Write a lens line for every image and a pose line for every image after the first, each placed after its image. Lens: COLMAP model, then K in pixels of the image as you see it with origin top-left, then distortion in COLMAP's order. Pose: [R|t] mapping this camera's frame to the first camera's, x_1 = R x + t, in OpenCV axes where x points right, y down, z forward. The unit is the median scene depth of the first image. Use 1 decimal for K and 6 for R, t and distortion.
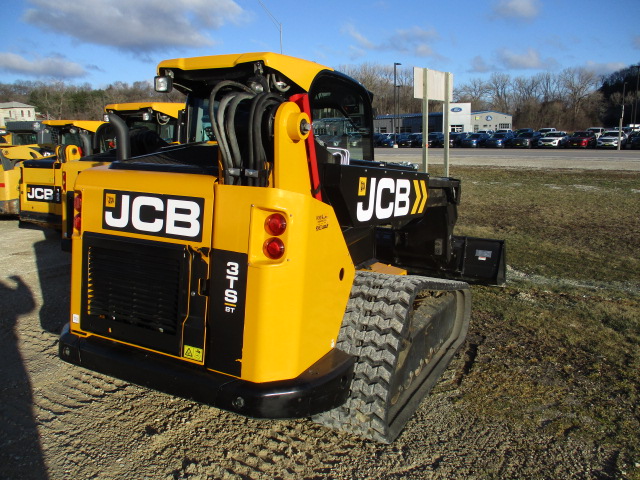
lens RADIAL K [[522.0, 0, 314.4], [0, 522.0, 238.5], [0, 0, 1]] dist [-0.009105, 0.003057]
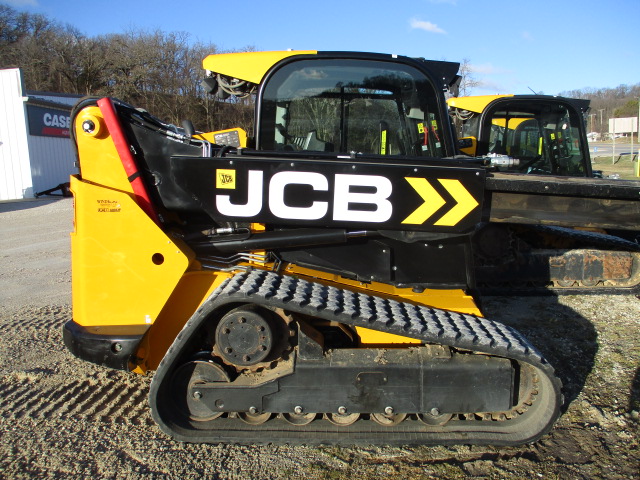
lens RADIAL K [[539.2, 0, 322.7], [0, 539.2, 235.7], [0, 0, 1]] dist [-0.026723, -0.009814]
pose [[0.440306, 0.117102, -0.890179, 1.265873], [-0.127393, 0.989576, 0.067166, -0.101955], [0.888764, 0.083829, 0.450634, 0.854033]]
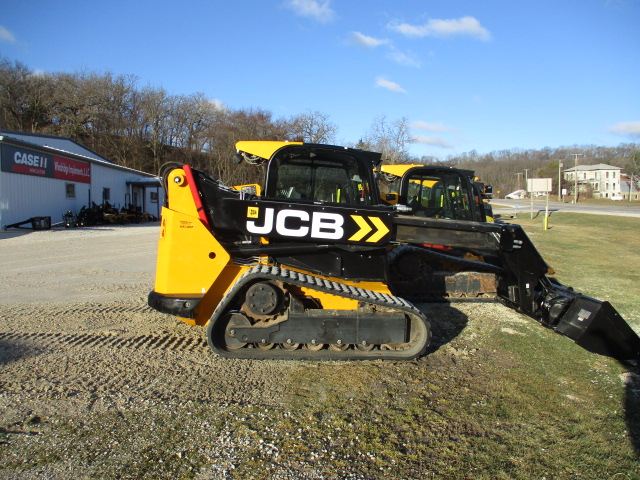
lens RADIAL K [[522.0, 0, 314.4], [0, 522.0, 238.5], [0, 0, 1]] dist [-0.009105, 0.003057]
pose [[0.519208, 0.062796, -0.852338, 2.006023], [-0.159420, 0.986909, -0.024402, -0.004480], [0.839648, 0.148550, 0.522422, 0.325642]]
